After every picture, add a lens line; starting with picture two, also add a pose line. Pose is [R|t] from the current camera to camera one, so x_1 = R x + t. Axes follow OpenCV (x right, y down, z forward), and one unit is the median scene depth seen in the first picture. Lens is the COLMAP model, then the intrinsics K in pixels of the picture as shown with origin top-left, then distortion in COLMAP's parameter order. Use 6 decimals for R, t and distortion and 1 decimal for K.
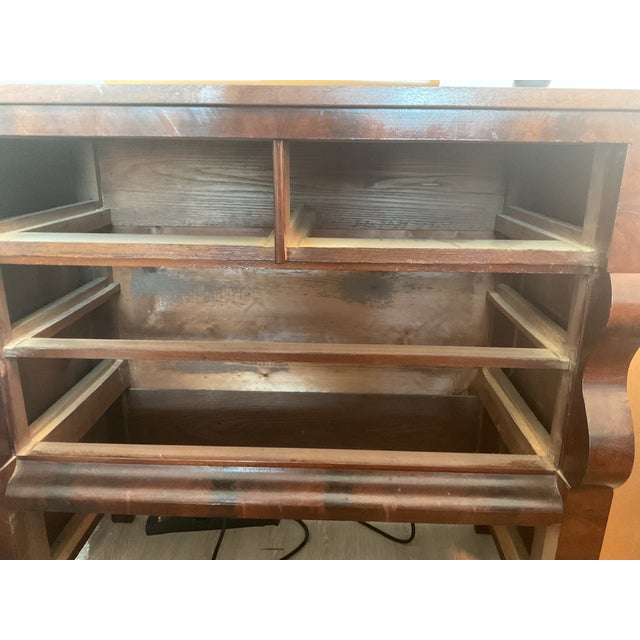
lens RADIAL K [[518.4, 0, 320.0], [0, 518.4, 320.0], [0, 0, 1]] dist [0.082815, -0.141688]
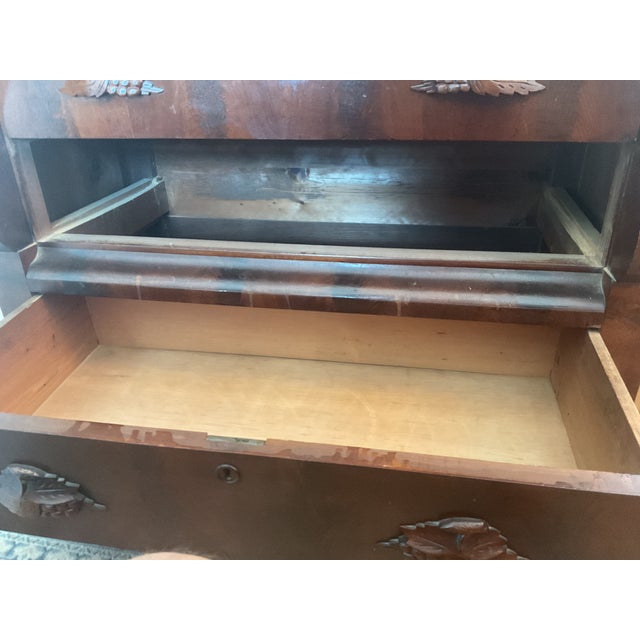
lens RADIAL K [[518.4, 0, 320.0], [0, 518.4, 320.0], [0, 0, 1]] dist [0.082815, -0.141688]
pose [[0.986154, 0.042074, -0.160405, 0.132931], [-0.012589, 0.983481, 0.180574, 0.217706], [0.165353, -0.176054, 0.970393, 0.074983]]
